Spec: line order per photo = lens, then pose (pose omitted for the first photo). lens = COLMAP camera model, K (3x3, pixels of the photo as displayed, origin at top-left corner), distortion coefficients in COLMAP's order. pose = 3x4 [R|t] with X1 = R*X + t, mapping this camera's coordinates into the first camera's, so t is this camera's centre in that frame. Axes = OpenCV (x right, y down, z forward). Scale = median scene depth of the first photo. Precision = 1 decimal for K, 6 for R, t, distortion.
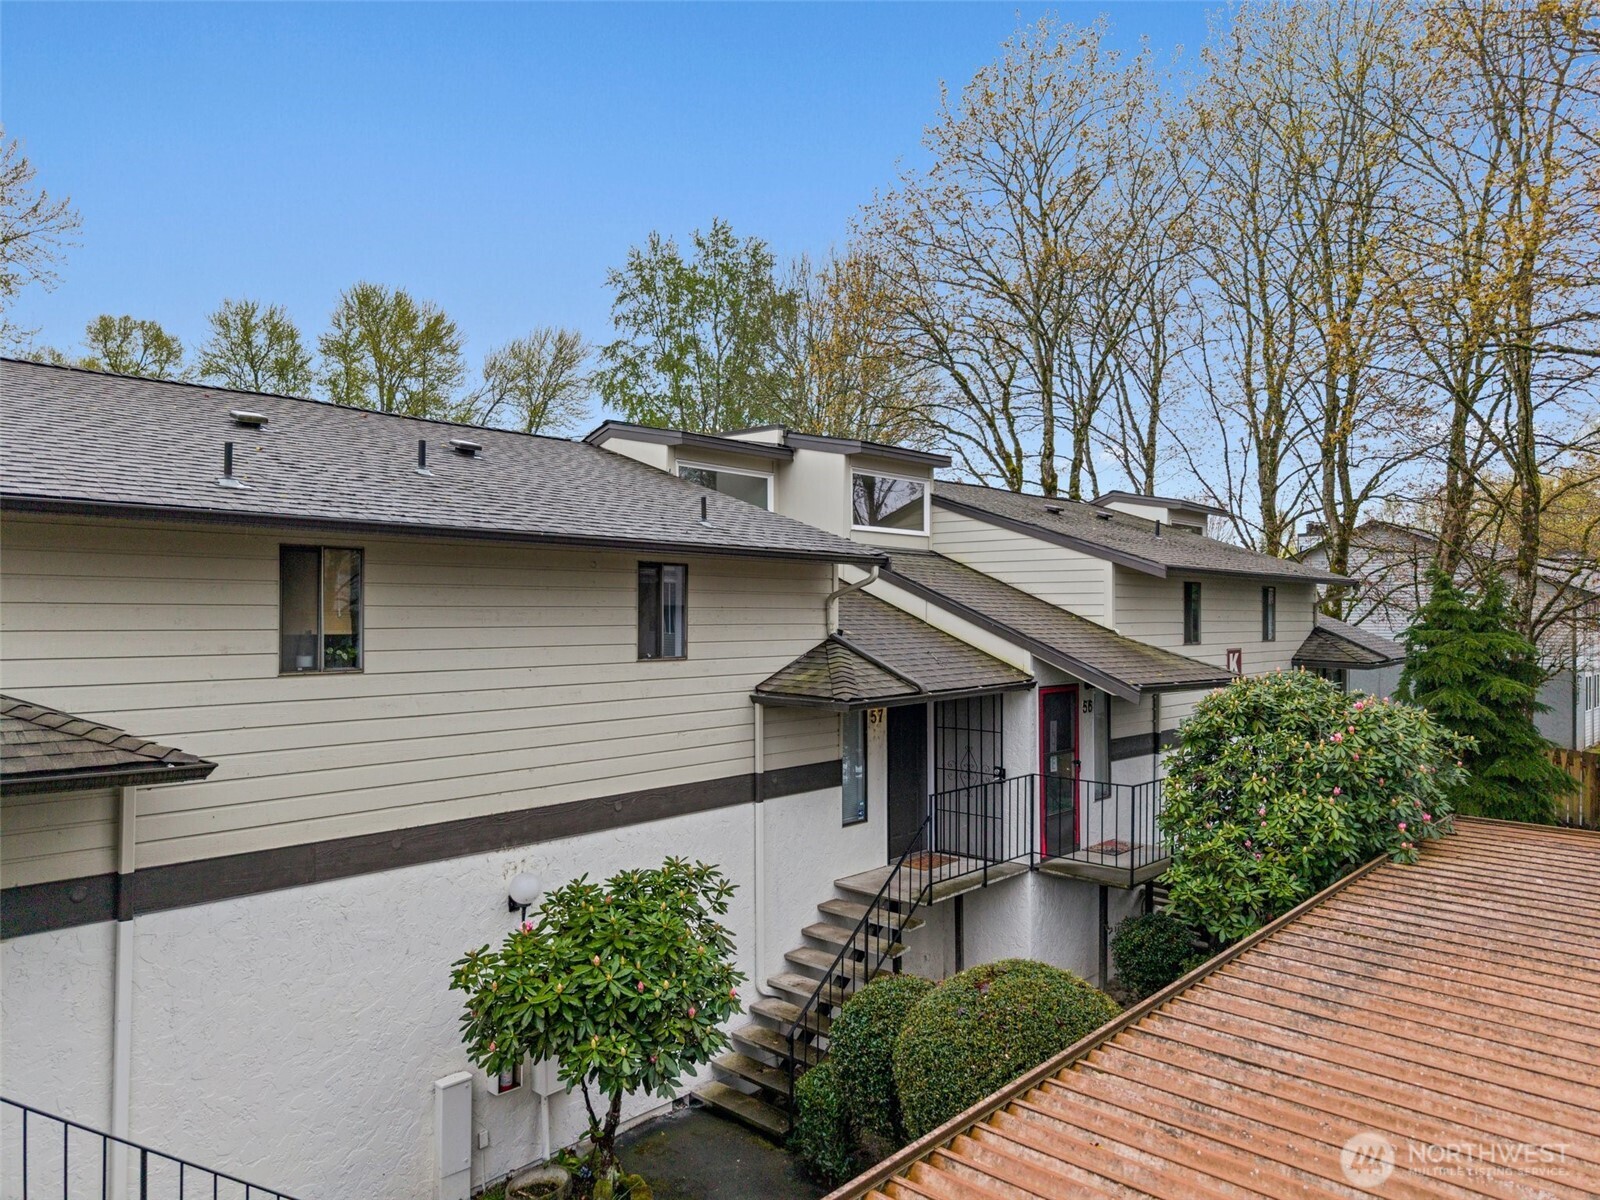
lens RADIAL K [[1081.6, 0, 802.3], [0, 1081.6, 601.8], [0, 0, 1]] dist [0.002537, 0.000686]
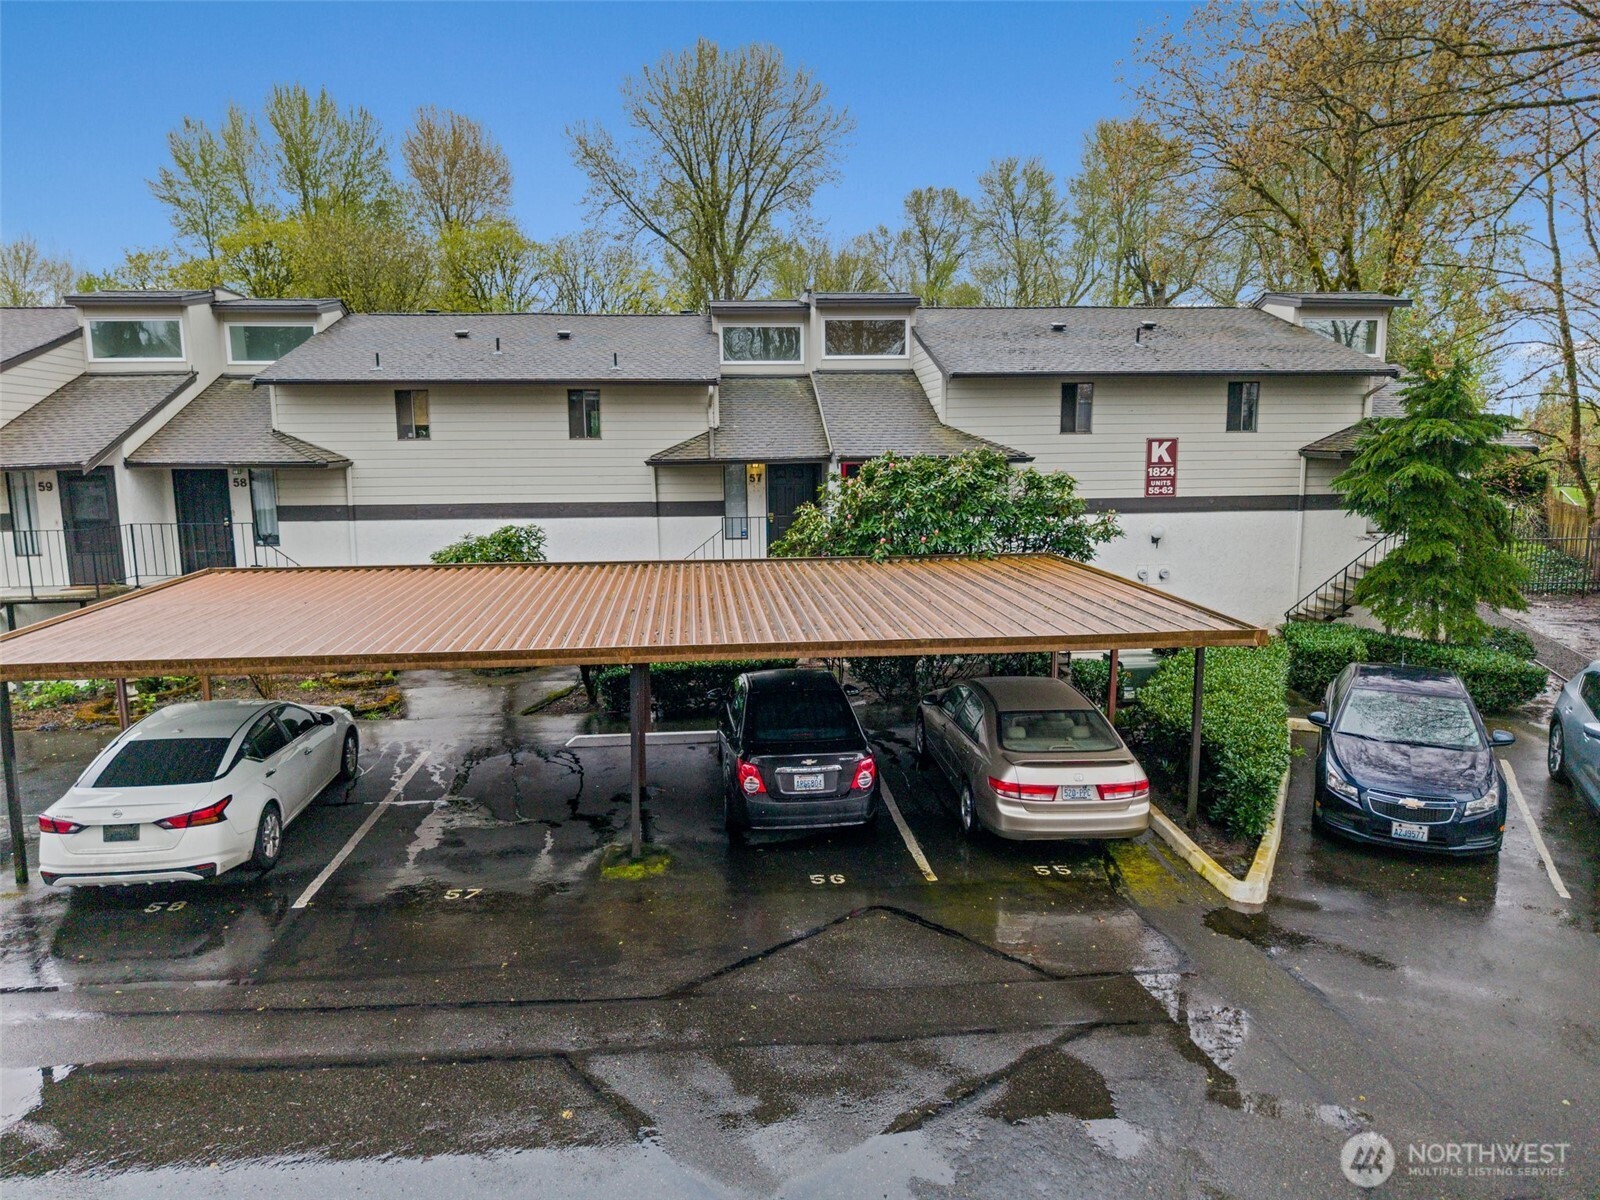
lens RADIAL K [[1081.6, 0, 794.7], [0, 1081.6, 599.8], [0, 0, 1]] dist [0.002537, 0.000686]
pose [[0.732030, 0.092187, -0.675007, 1.403975], [0.014752, 0.988425, 0.150990, 0.045933], [0.681113, -0.120486, 0.722197, -0.211925]]
